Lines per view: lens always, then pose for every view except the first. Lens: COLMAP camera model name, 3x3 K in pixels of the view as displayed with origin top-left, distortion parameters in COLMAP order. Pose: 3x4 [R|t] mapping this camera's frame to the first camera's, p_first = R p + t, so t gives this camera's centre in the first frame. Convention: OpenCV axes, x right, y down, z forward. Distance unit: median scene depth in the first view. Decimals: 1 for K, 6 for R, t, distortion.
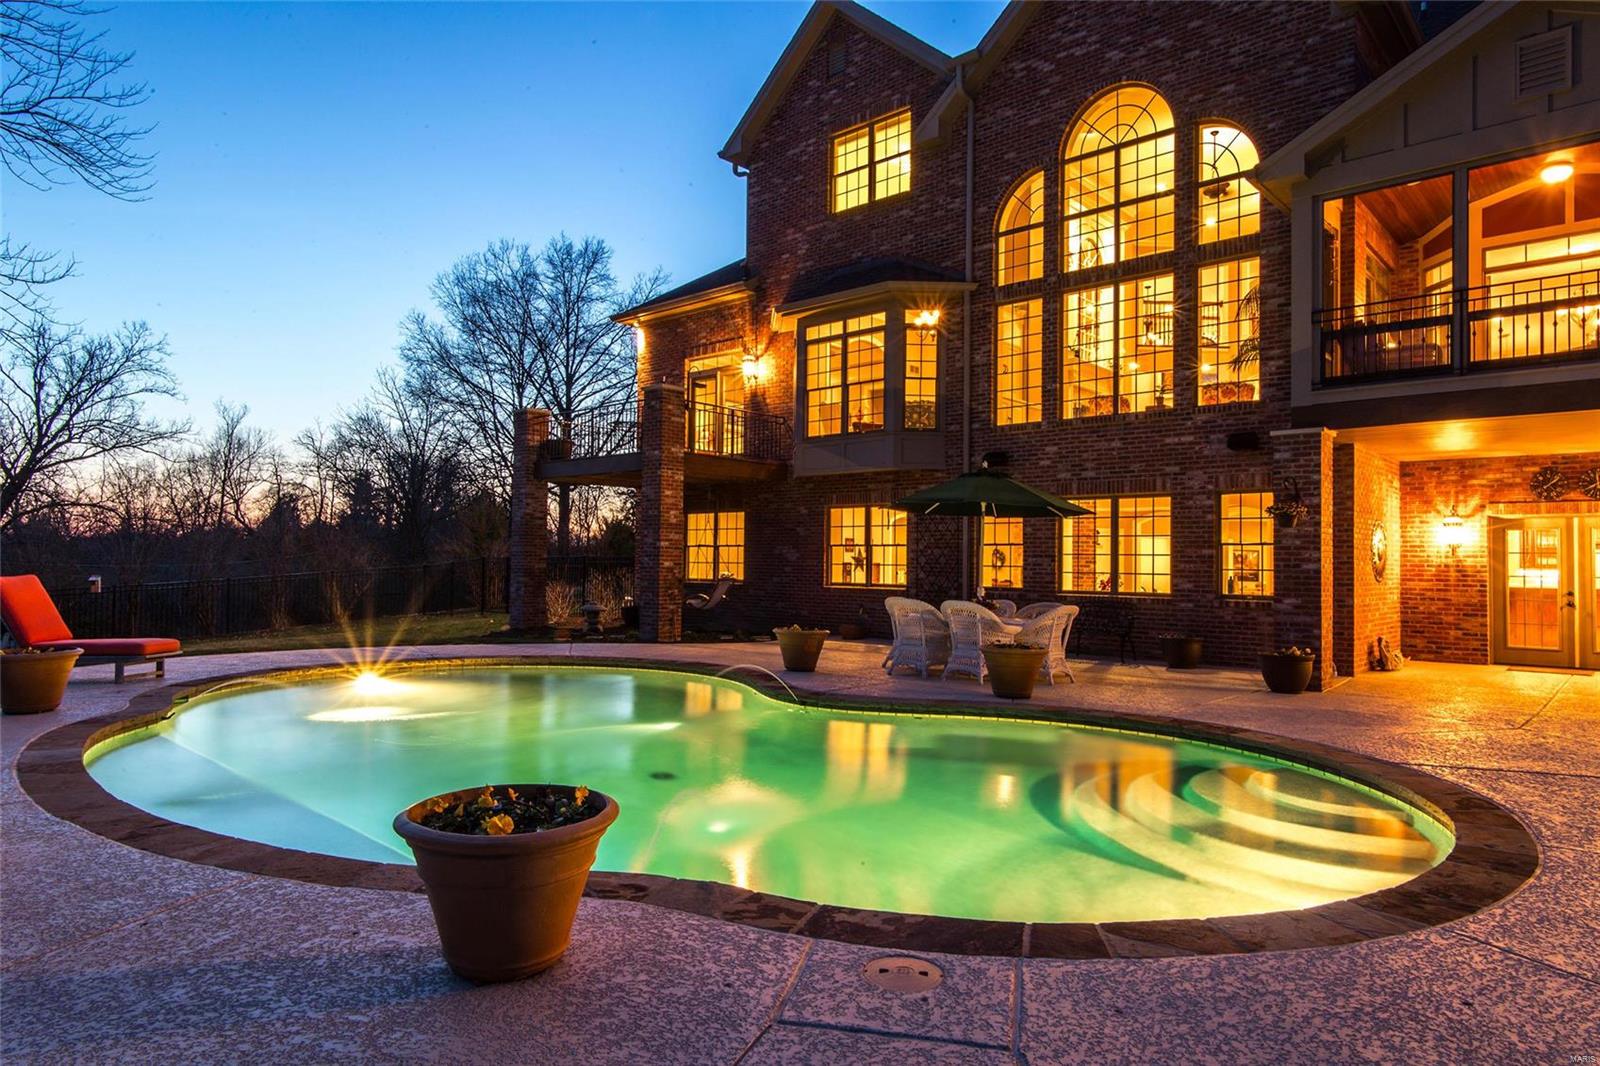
lens RADIAL K [[962.0, 0, 796.6], [0, 962.0, 539.7], [0, 0, 1]] dist [0.007433, -0.000998]
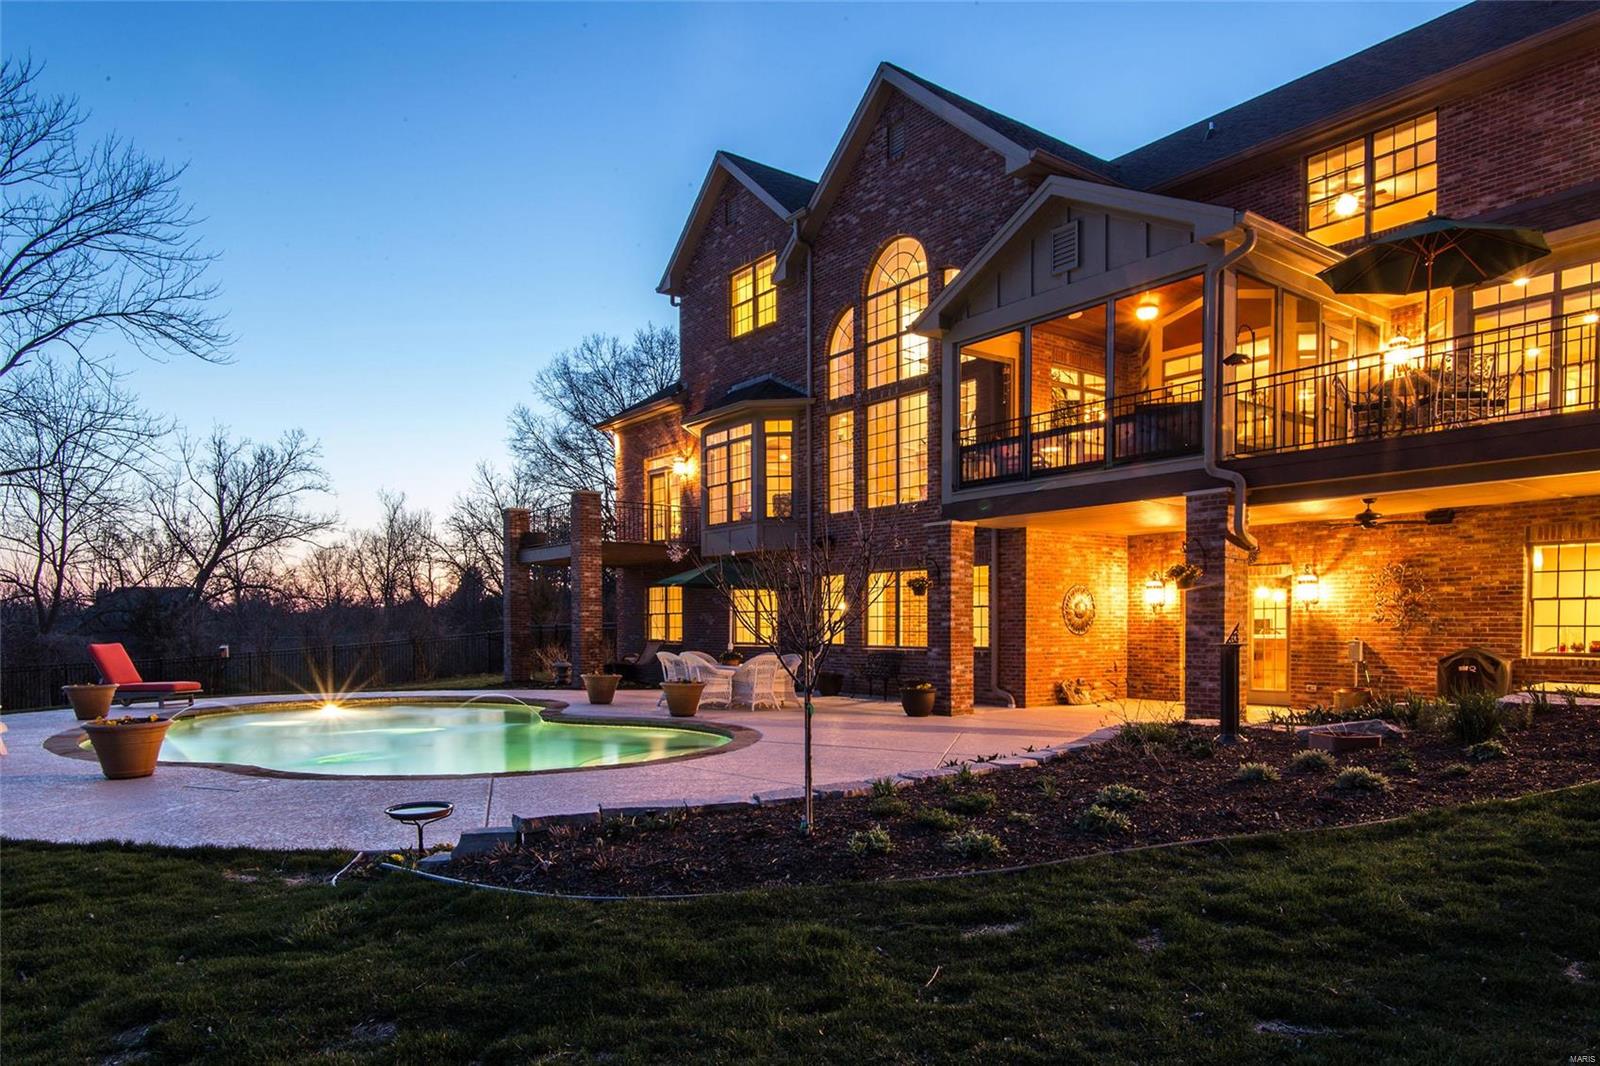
lens RADIAL K [[986.7, 0, 800.0], [0, 986.7, 651.1], [0, 0, 1]] dist [0.001328, -0.002444]
pose [[0.984748, -0.011693, -0.173592, 0.437092], [0.020139, 0.998693, 0.046970, -0.002565], [0.172816, -0.049749, 0.983697, -0.300191]]
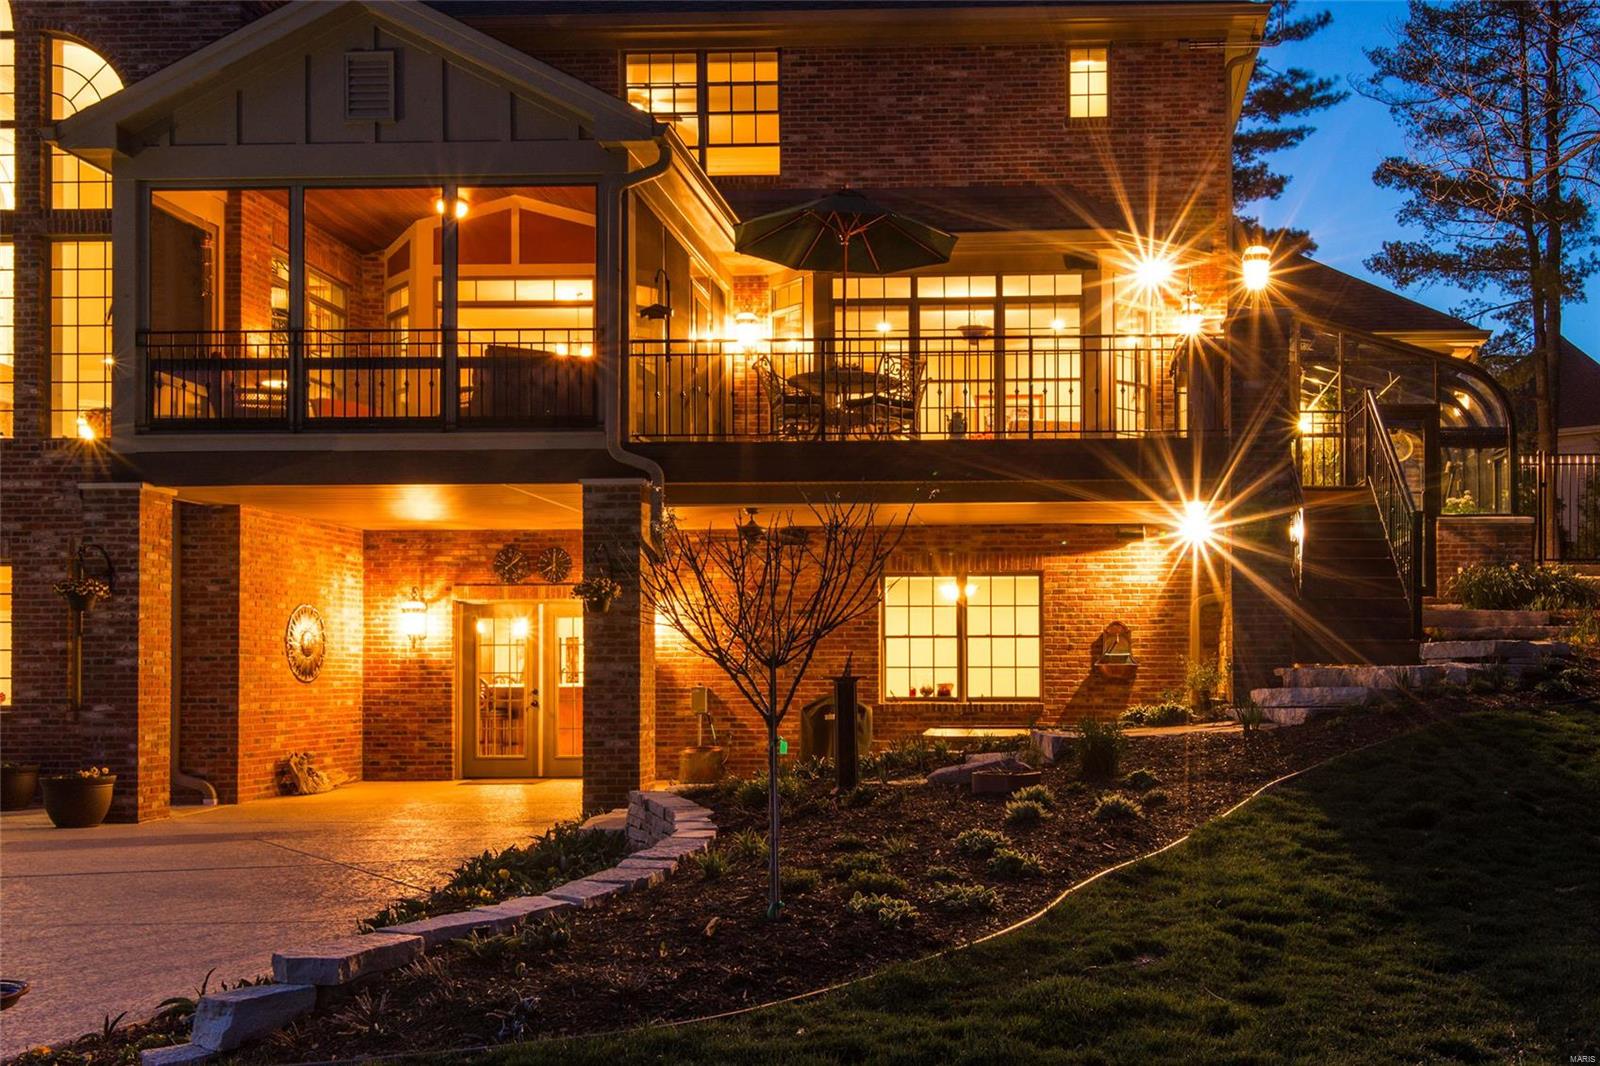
lens RADIAL K [[1566.0, 0, 985.9], [0, 1566.0, 640.4], [0, 0, 1]] dist [0.022912, -0.008681]
pose [[0.762546, -0.002260, 0.646930, 0.184383], [-0.000587, 0.999991, 0.004185, 0.003460], [-0.646934, -0.003571, 0.762538, -0.309514]]
